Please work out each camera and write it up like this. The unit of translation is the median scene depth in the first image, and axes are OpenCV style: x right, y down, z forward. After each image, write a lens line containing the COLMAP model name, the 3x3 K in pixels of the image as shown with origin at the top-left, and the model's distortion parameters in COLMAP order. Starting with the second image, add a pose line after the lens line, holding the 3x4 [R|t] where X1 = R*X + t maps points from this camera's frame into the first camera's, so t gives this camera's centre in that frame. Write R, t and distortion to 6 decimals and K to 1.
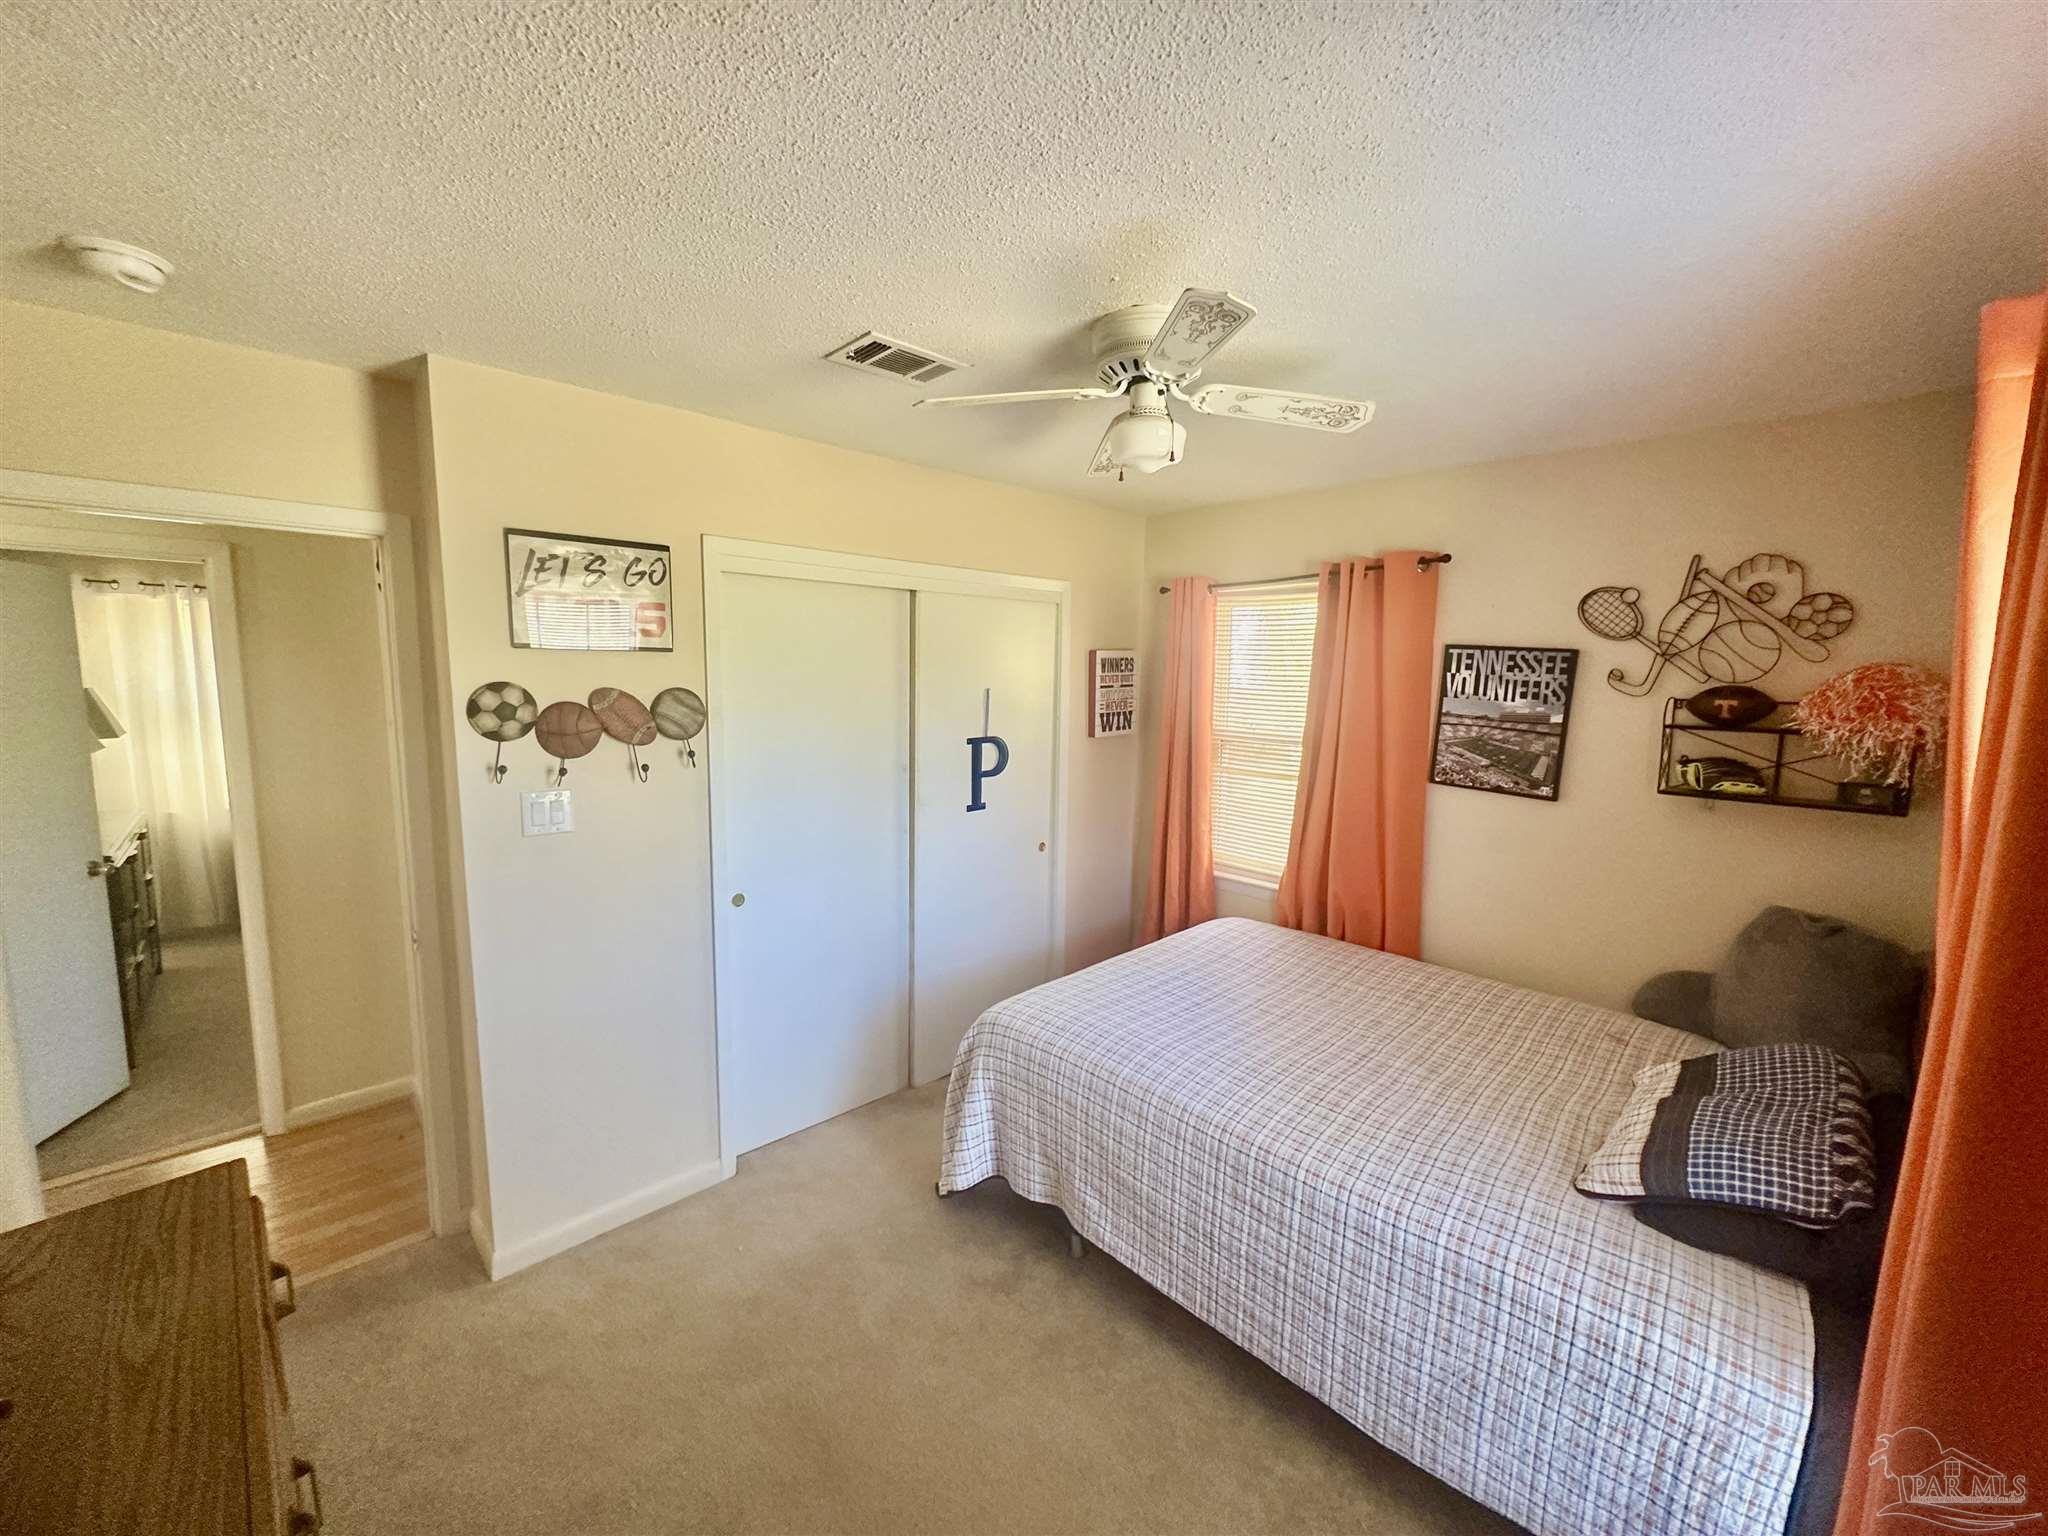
lens RADIAL K [[818.1, 0, 1027.6], [0, 818.1, 774.3], [0, 0, 1]] dist [-0.003552, 0.000859]
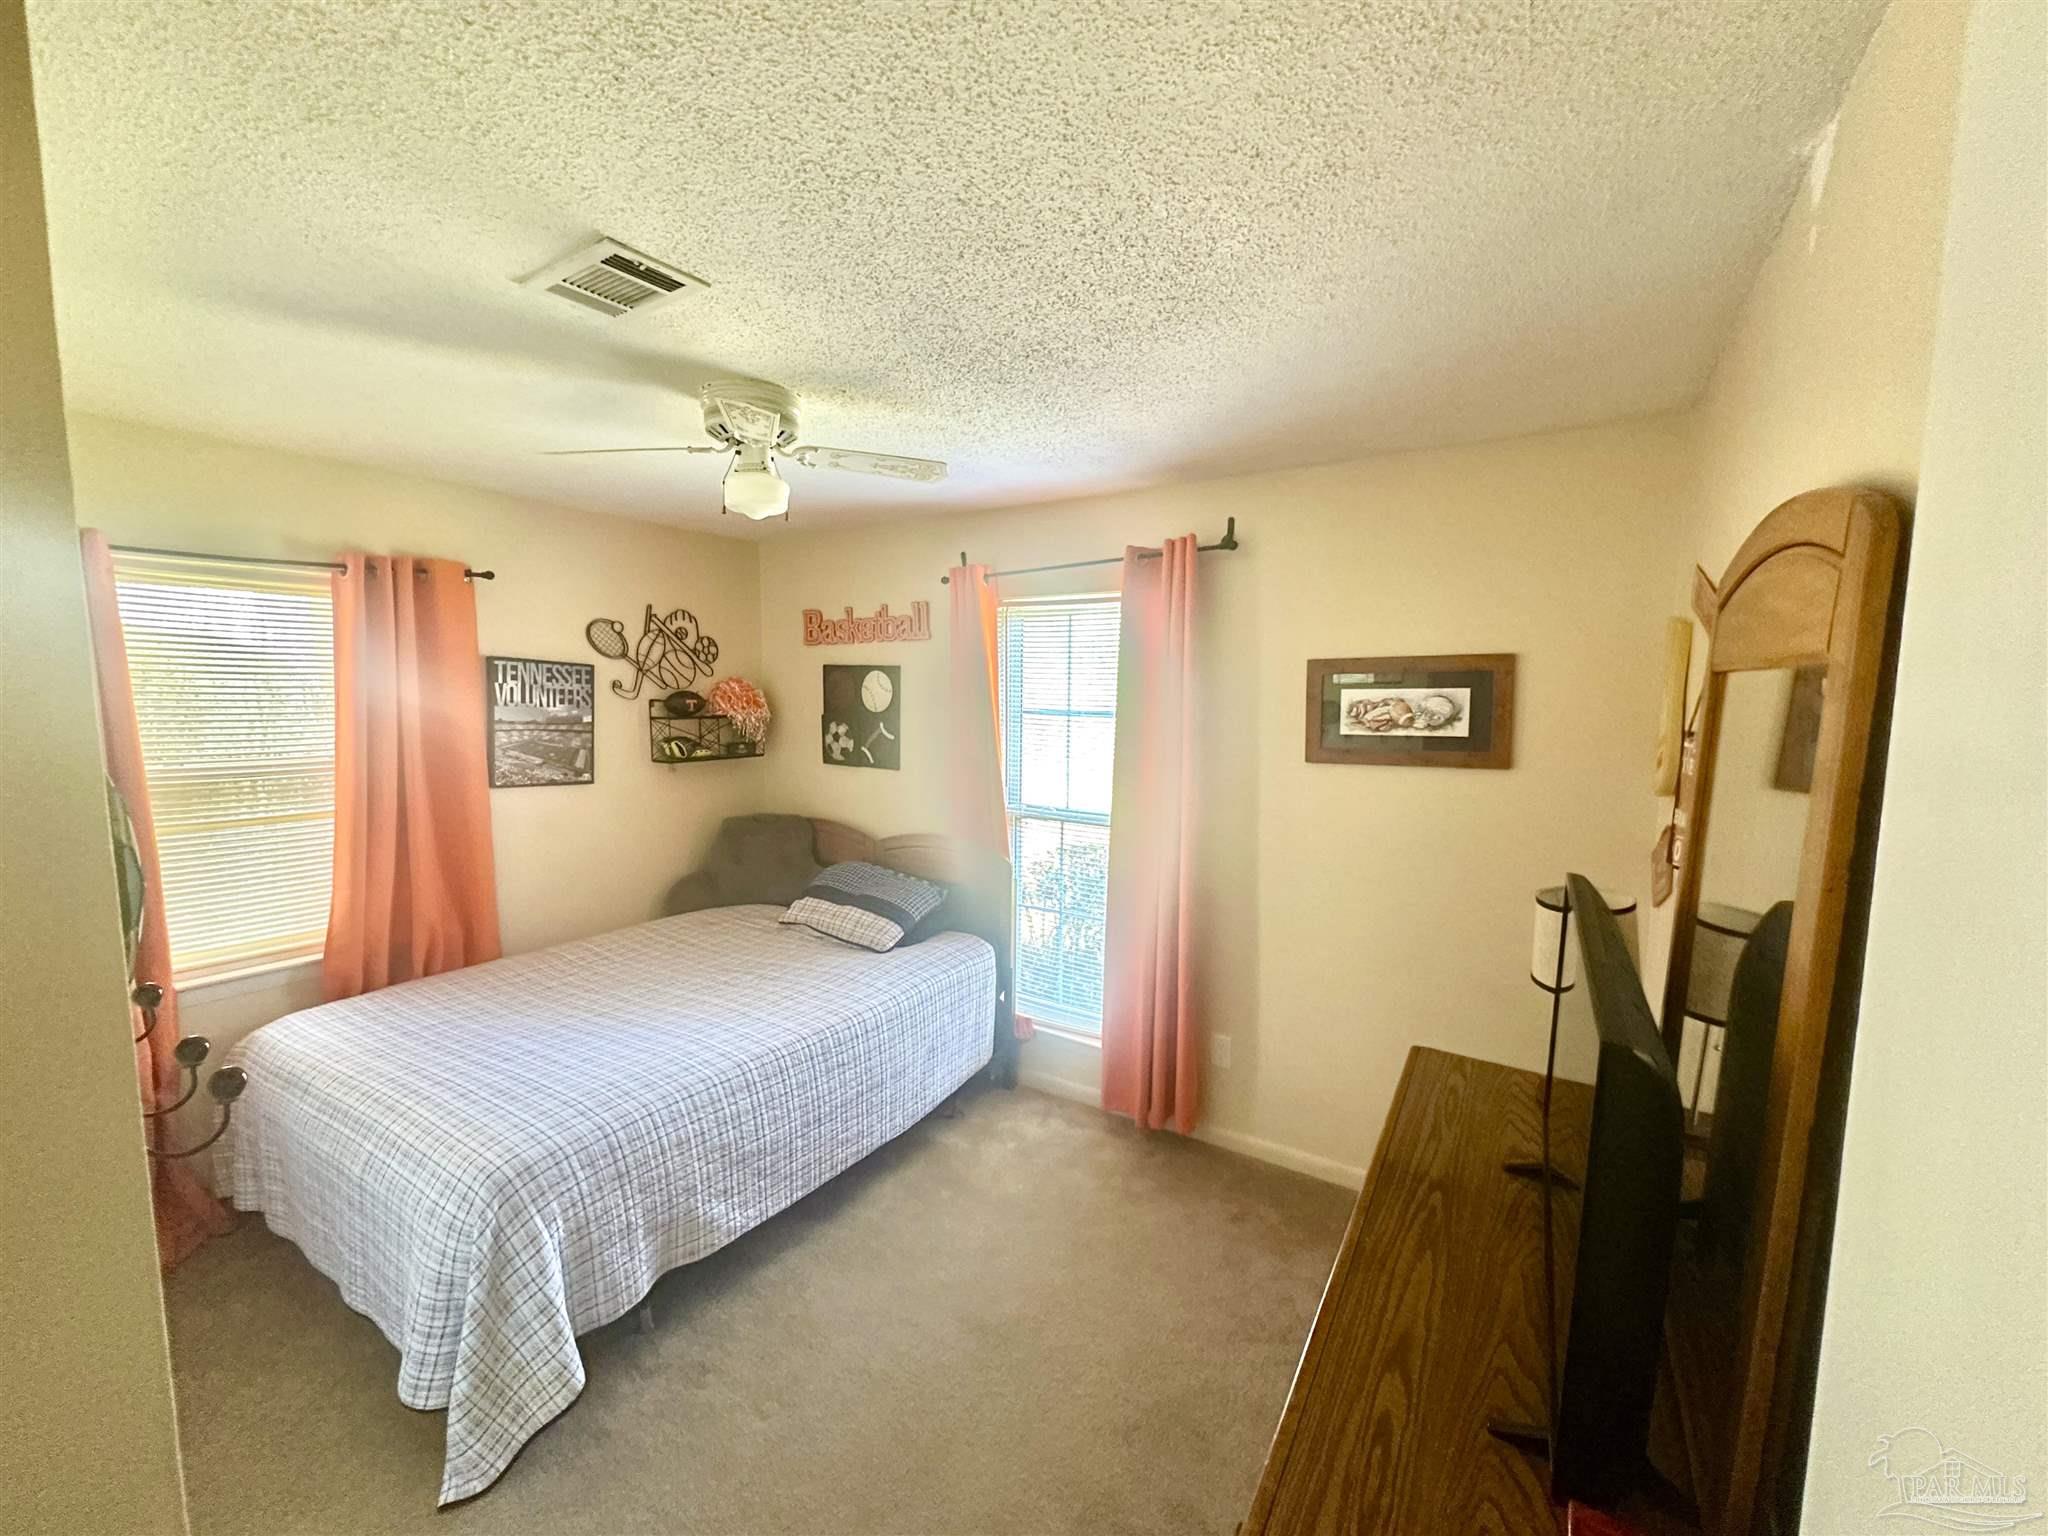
lens RADIAL K [[818.1, 0, 1027.5], [0, 818.1, 778.7], [0, 0, 1]] dist [-0.003552, 0.000859]
pose [[-0.226859, -0.121808, 0.966280, -0.754646], [0.111069, 0.982440, 0.149921, -0.092217], [-0.967574, 0.141334, -0.209346, 0.624146]]
